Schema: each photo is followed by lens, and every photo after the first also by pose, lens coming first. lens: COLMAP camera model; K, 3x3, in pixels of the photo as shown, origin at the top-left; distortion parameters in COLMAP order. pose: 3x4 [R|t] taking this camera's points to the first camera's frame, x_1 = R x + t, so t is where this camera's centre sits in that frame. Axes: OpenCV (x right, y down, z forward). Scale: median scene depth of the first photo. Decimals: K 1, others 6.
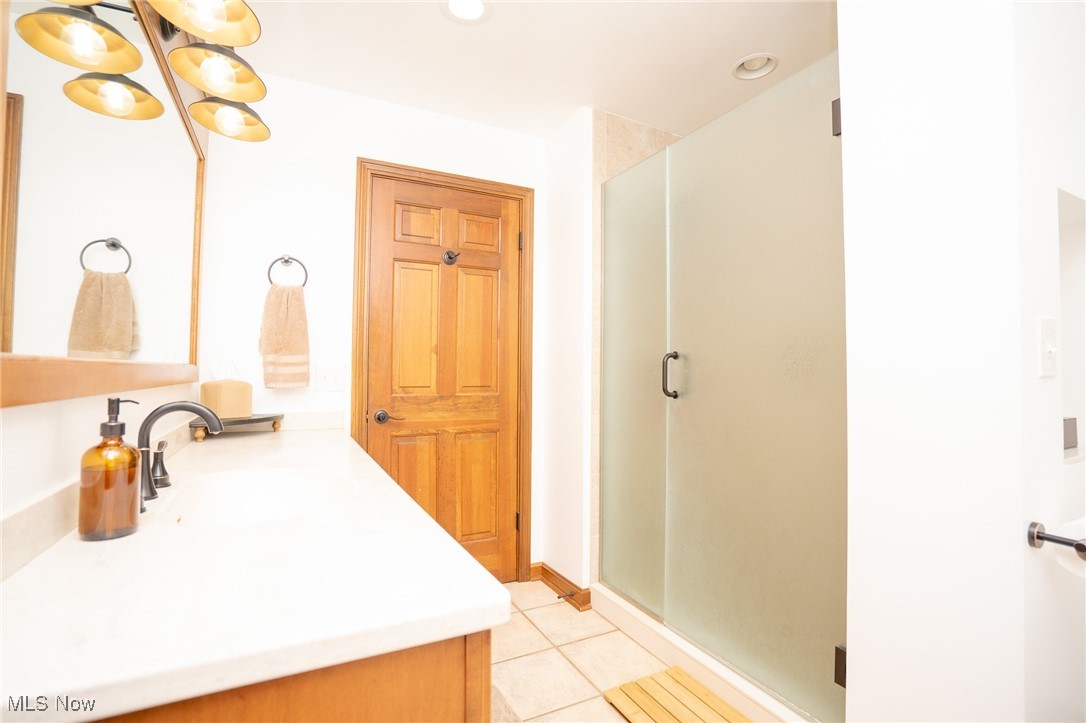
lens RADIAL K [[528.2, 0, 531.1], [0, 528.2, 361.2], [0, 0, 1]] dist [-0.035451, 0.003119]
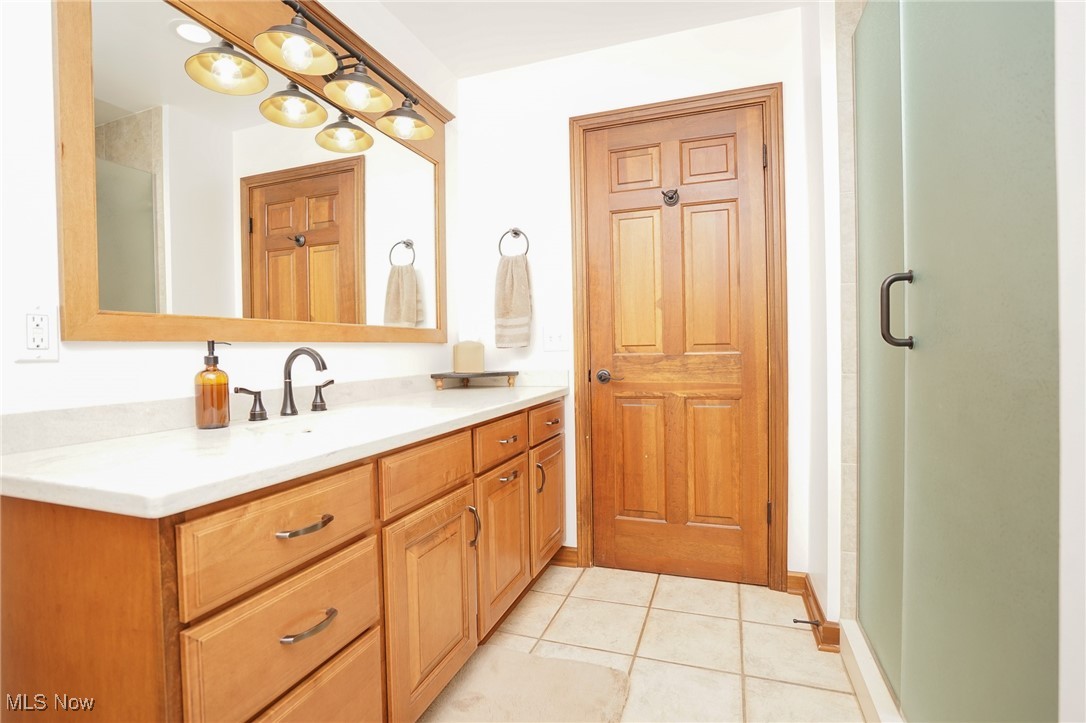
lens RADIAL K [[528.2, 0, 538.8], [0, 528.2, 361.4], [0, 0, 1]] dist [-0.035451, 0.003119]
pose [[0.676949, -0.002260, -0.736026, 0.347776], [0.034197, 0.999012, 0.028385, 0.044312], [0.735235, -0.044385, 0.676358, 0.239491]]
